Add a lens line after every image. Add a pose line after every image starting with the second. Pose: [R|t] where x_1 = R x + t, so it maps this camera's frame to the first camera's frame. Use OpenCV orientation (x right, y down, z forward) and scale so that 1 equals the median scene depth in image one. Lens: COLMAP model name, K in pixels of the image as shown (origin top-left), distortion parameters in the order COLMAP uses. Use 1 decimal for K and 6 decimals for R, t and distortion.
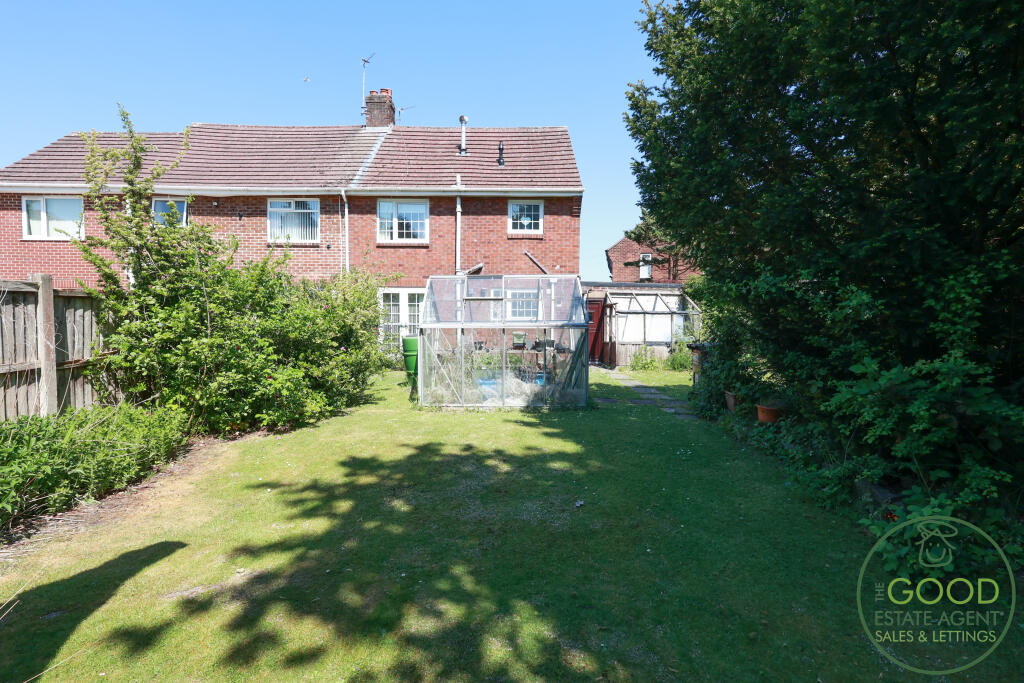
lens RADIAL K [[486.5, 0, 512.5], [0, 486.5, 346.6], [0, 0, 1]] dist [0.001771, 0.000523]
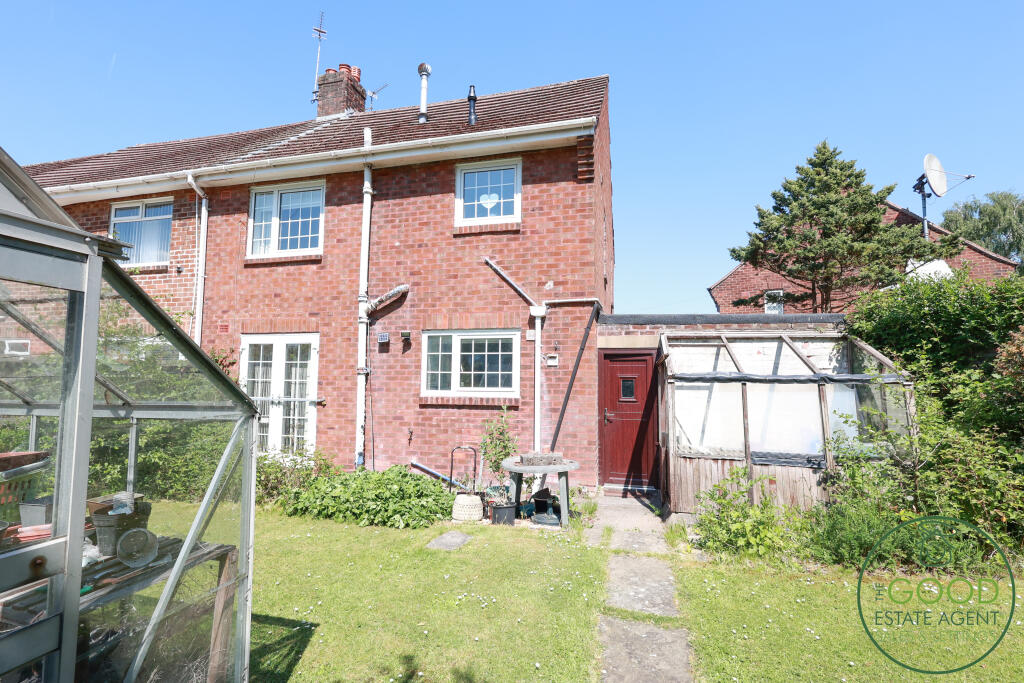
lens RADIAL K [[486.5, 0, 512.5], [0, 486.5, 346.6], [0, 0, 1]] dist [0.001771, 0.000523]
pose [[0.966718, -0.015609, -0.255369, 0.180535], [-0.020458, 0.990225, -0.137970, -0.035026], [0.255027, 0.138602, 0.956949, 0.535219]]
